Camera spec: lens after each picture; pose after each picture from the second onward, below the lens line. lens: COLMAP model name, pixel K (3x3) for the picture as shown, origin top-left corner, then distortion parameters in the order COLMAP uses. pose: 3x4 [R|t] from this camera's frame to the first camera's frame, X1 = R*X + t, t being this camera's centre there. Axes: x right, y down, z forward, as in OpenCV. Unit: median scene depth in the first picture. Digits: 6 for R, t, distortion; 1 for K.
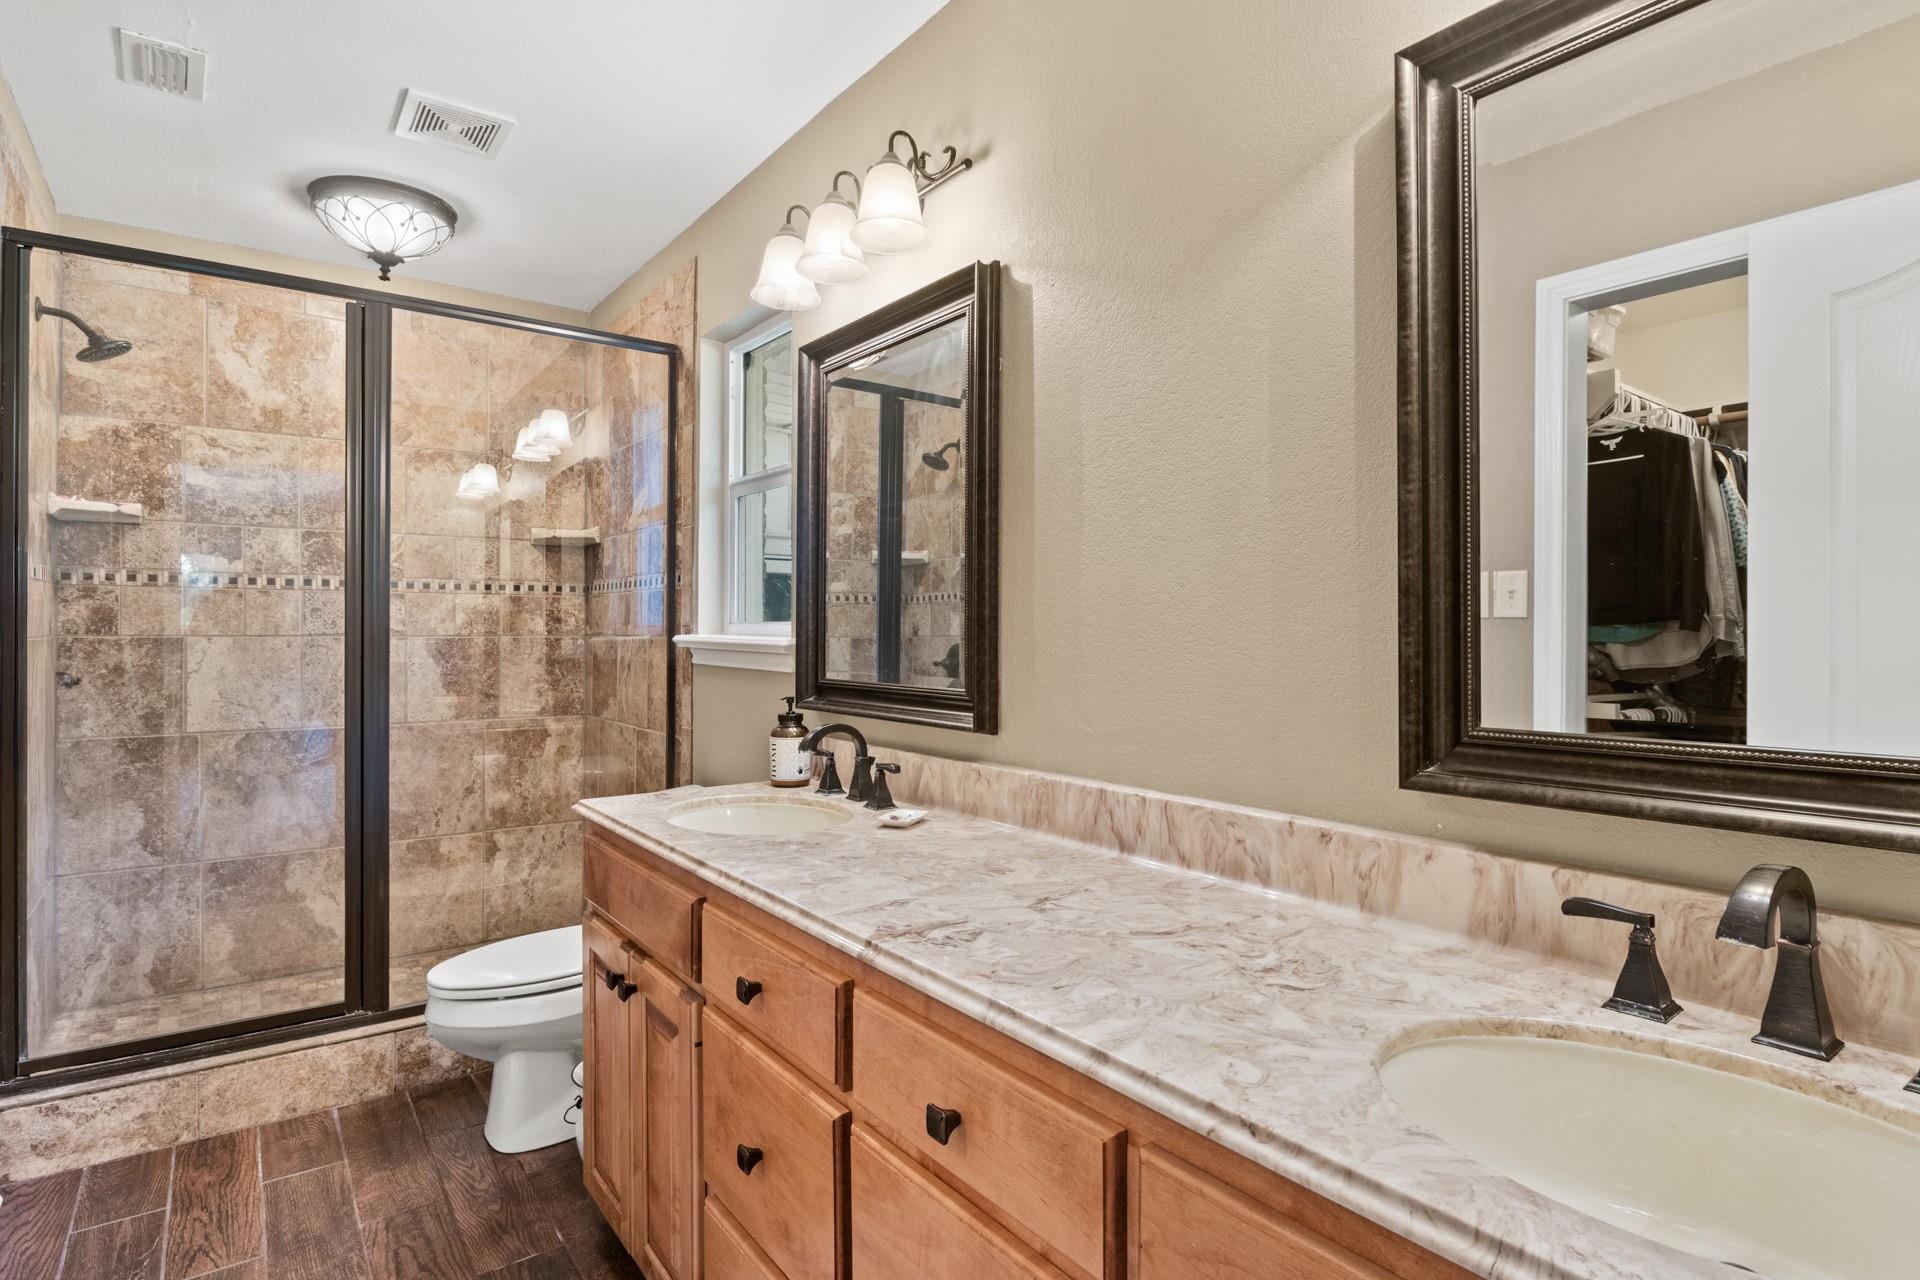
lens RADIAL K [[980.3, 0, 954.6], [0, 980.3, 637.3], [0, 0, 1]] dist [-0.007417, -0.001234]
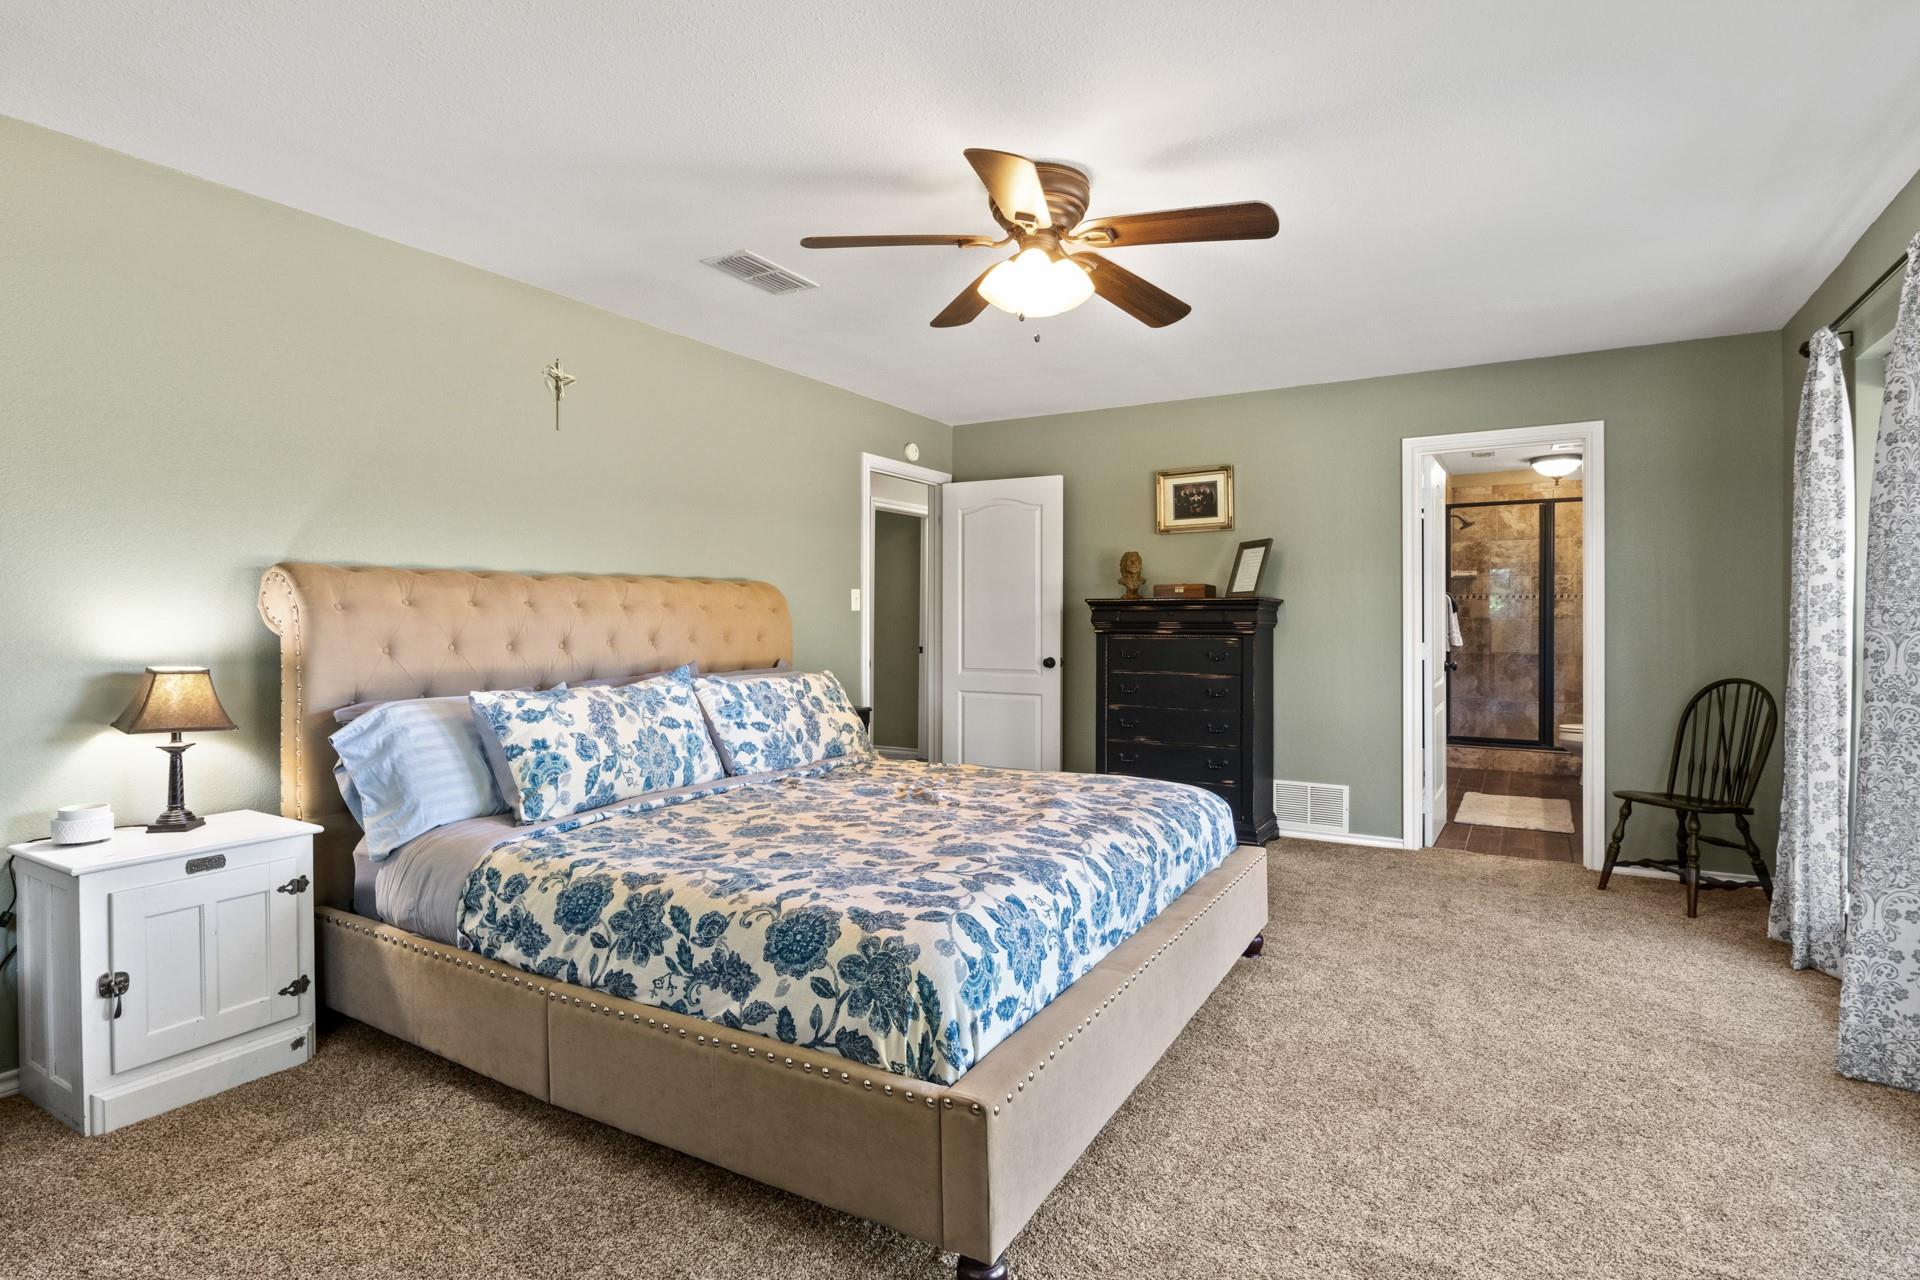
lens RADIAL K [[980.3, 0, 955.4], [0, 980.3, 632.7], [0, 0, 1]] dist [-0.007417, -0.001234]
pose [[0.389720, 0.011618, -0.920860, 1.192083], [0.007574, 0.999846, 0.015820, -0.013050], [0.920902, -0.013140, 0.389572, -1.502588]]
